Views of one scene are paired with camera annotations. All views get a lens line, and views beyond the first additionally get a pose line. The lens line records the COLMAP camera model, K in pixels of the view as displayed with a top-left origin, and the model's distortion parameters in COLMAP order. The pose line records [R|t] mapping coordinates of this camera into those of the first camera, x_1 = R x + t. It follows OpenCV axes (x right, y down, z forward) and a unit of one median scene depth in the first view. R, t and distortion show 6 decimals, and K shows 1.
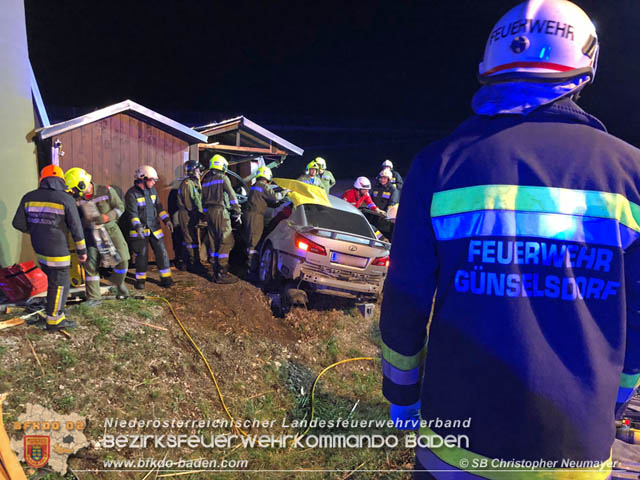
lens RADIAL K [[527.2, 0, 317.8], [0, 527.2, 240.1], [0, 0, 1]] dist [0.085428, -0.049333]
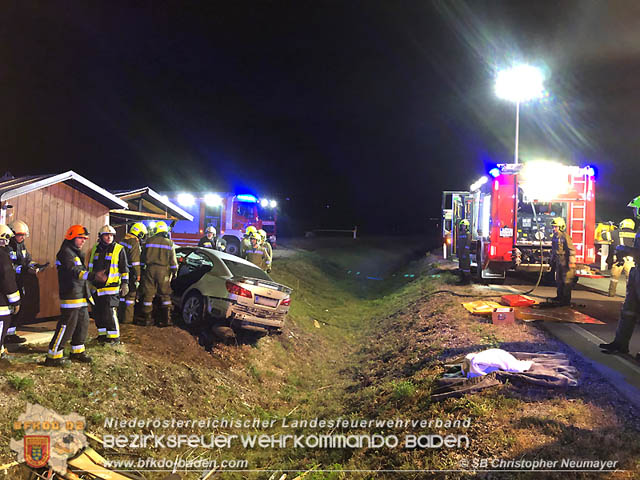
lens RADIAL K [[527.2, 0, 317.8], [0, 527.2, 240.1], [0, 0, 1]] dist [0.085428, -0.049333]
pose [[0.910207, 0.015747, 0.413853, -0.365534], [0.035163, 0.992730, -0.115109, 0.040710], [-0.412657, 0.119326, 0.903037, -0.261651]]
